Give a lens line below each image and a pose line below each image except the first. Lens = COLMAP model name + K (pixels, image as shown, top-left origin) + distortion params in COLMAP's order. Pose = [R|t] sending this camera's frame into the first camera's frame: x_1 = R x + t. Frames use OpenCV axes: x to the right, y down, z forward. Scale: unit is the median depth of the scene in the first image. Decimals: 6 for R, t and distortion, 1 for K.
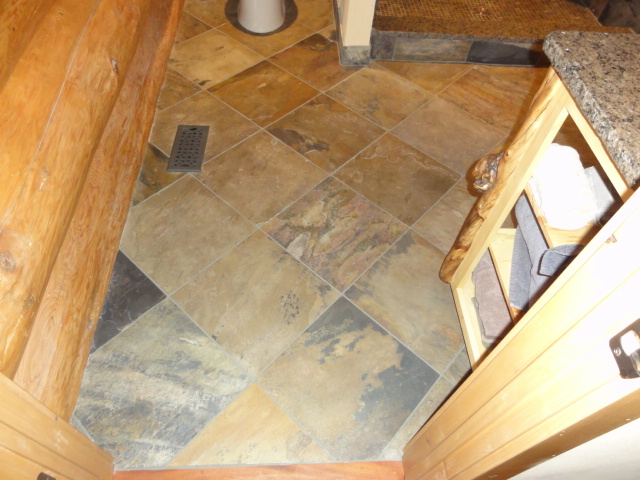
lens RADIAL K [[451.0, 0, 320.3], [0, 451.0, 238.6], [0, 0, 1]] dist [-0.001573, 0.000888]
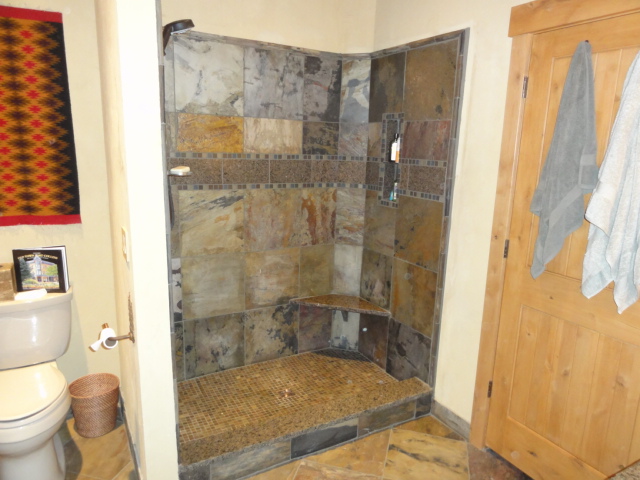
lens RADIAL K [[451.0, 0, 318.8], [0, 451.0, 241.3], [0, 0, 1]] dist [-0.001573, 0.000888]
pose [[0.893617, -0.133305, 0.428578, 0.040061], [0.375423, 0.745320, -0.550959, -0.198726], [-0.245983, 0.653244, 0.716076, 0.041035]]
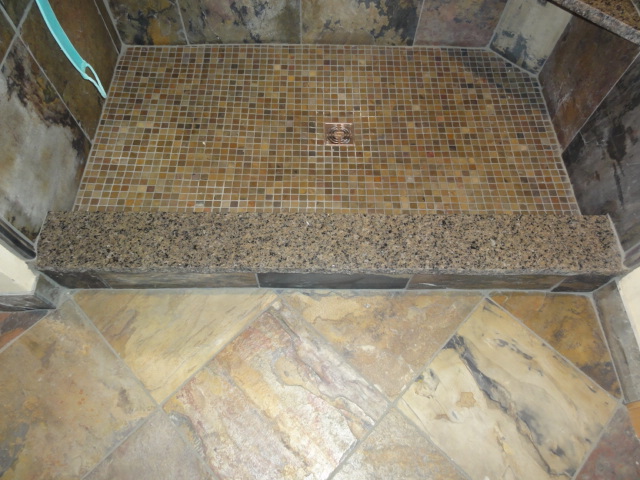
lens RADIAL K [[451.0, 0, 320.5], [0, 451.0, 240.1], [0, 0, 1]] dist [-0.001573, 0.000888]
pose [[0.998035, 0.015340, -0.060758, 0.423593], [-0.005622, 0.987583, 0.156996, -0.530486], [0.062411, -0.156346, 0.985728, 0.523056]]
